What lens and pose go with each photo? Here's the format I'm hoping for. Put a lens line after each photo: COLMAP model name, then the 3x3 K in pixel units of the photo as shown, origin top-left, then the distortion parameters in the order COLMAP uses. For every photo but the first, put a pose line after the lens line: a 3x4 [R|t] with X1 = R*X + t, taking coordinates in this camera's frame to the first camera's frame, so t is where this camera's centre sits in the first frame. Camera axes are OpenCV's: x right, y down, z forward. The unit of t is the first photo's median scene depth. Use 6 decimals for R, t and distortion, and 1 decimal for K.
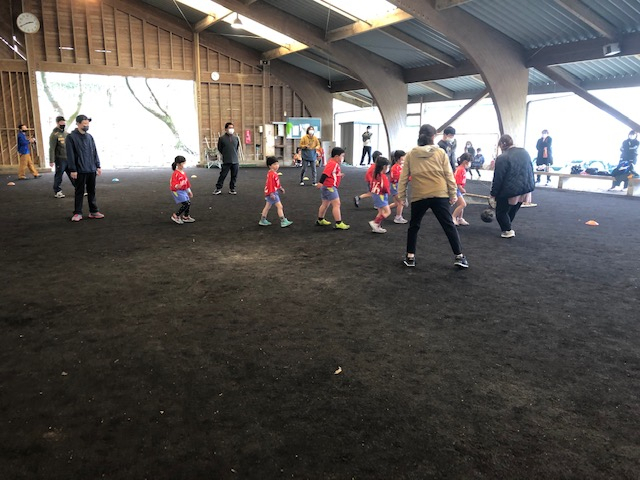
lens RADIAL K [[542.4, 0, 319.4], [0, 542.4, 227.0], [0, 0, 1]] dist [0.011913, 0.004394]
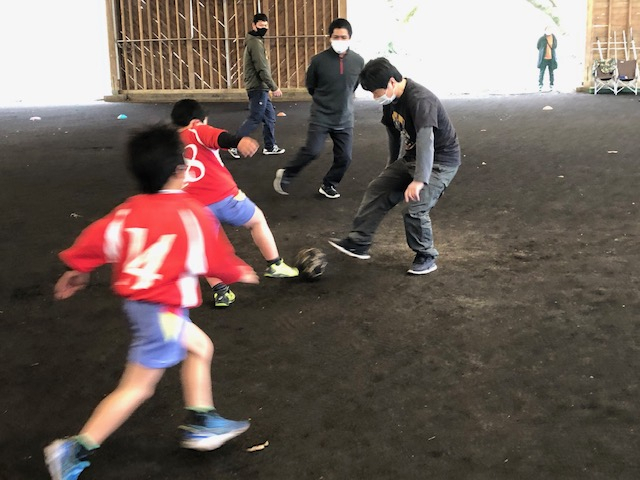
lens RADIAL K [[876.1, 0, 319.3], [0, 876.1, 236.7], [0, 0, 1]] dist [0.056783, 0.027958]
pose [[0.826083, 0.104730, -0.553732, 0.371733], [-0.073383, 0.994205, 0.078562, -0.030449], [0.558751, -0.024264, 0.828981, 0.142007]]
